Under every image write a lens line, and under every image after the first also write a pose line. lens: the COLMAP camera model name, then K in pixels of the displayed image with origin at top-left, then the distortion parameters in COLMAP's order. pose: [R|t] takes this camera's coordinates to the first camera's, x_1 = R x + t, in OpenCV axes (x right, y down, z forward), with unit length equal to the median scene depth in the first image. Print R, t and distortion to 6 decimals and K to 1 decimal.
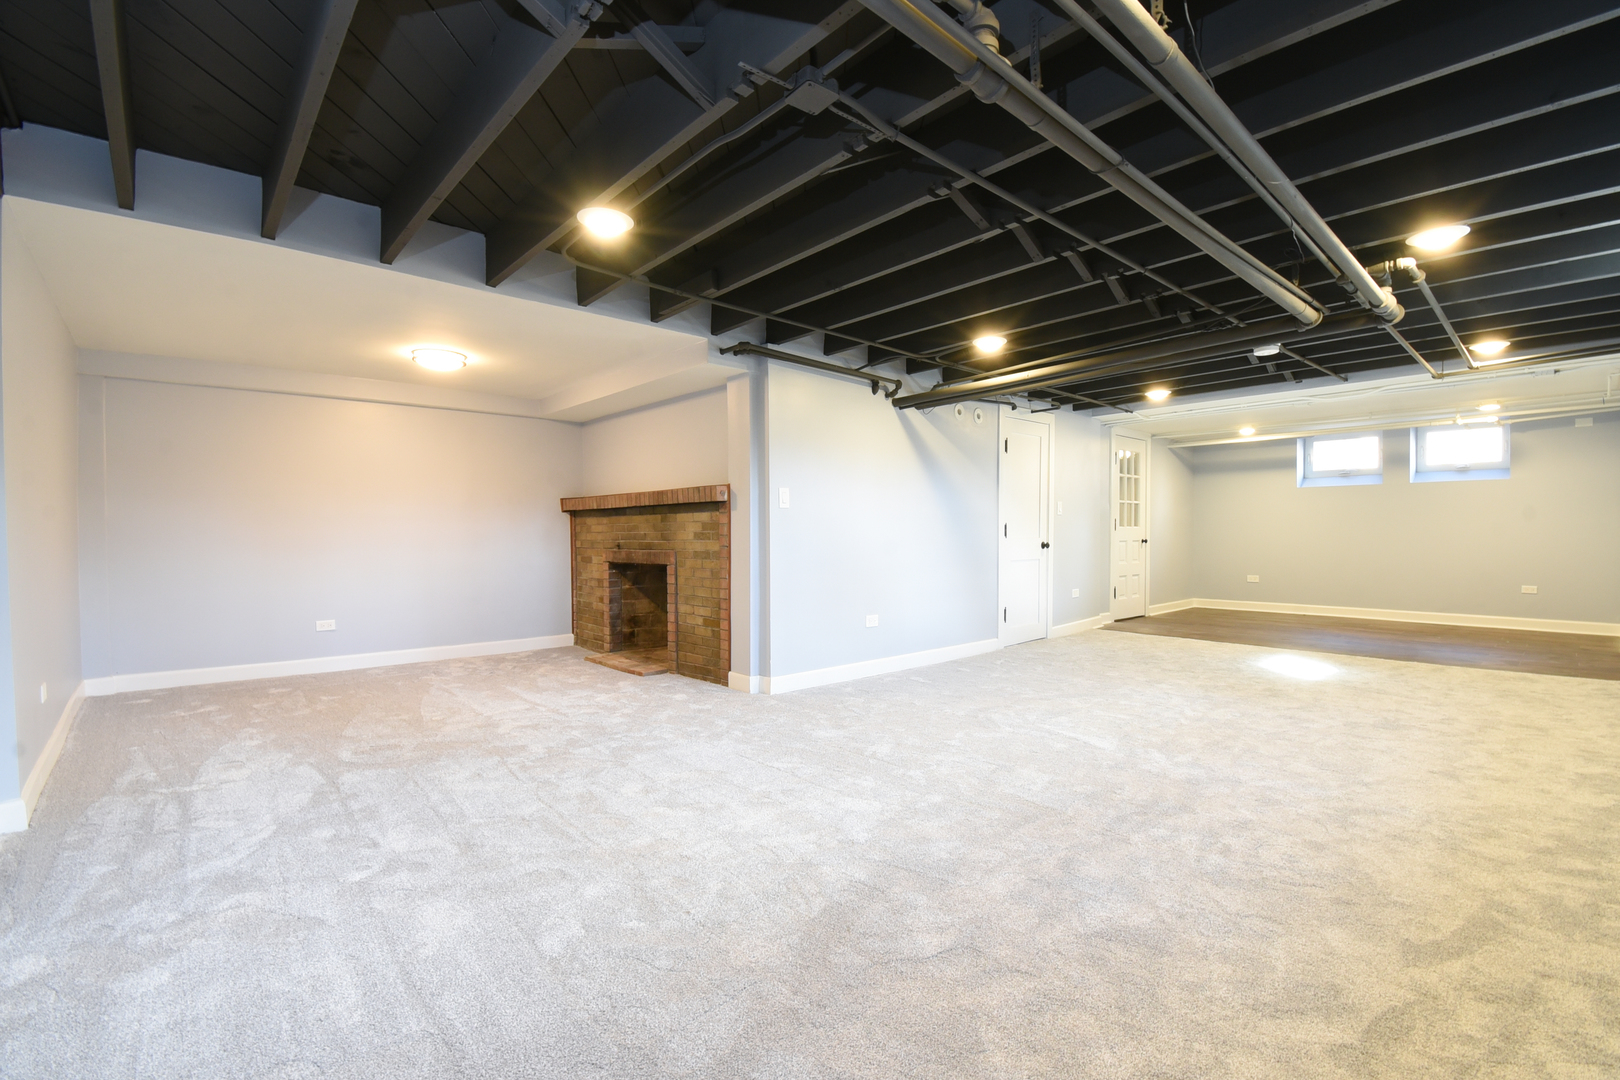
lens RADIAL K [[715.3, 0, 792.8], [0, 715.3, 547.6], [0, 0, 1]] dist [-0.011882, -0.003419]
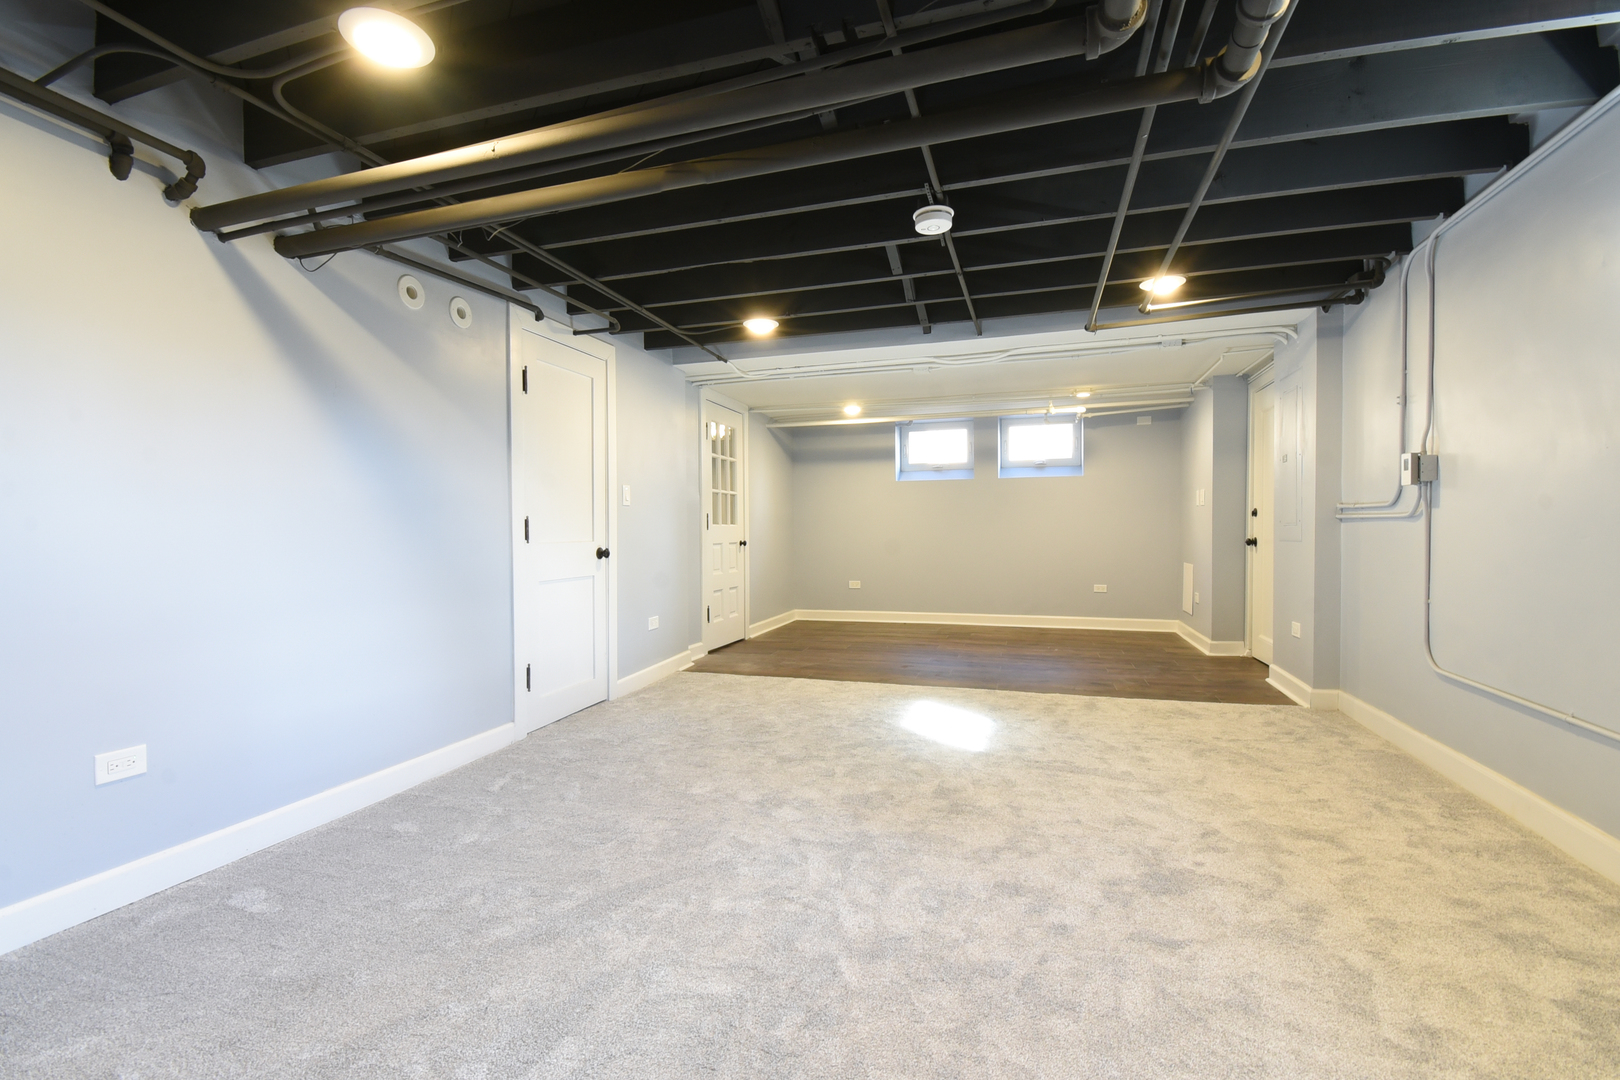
lens RADIAL K [[715.3, 0, 800.5], [0, 715.3, 541.5], [0, 0, 1]] dist [-0.011882, -0.003419]
pose [[0.854116, -0.010096, 0.519984, 0.166370], [0.014227, 0.999891, -0.003956, -0.008175], [-0.519888, 0.010777, 0.854167, 0.354049]]
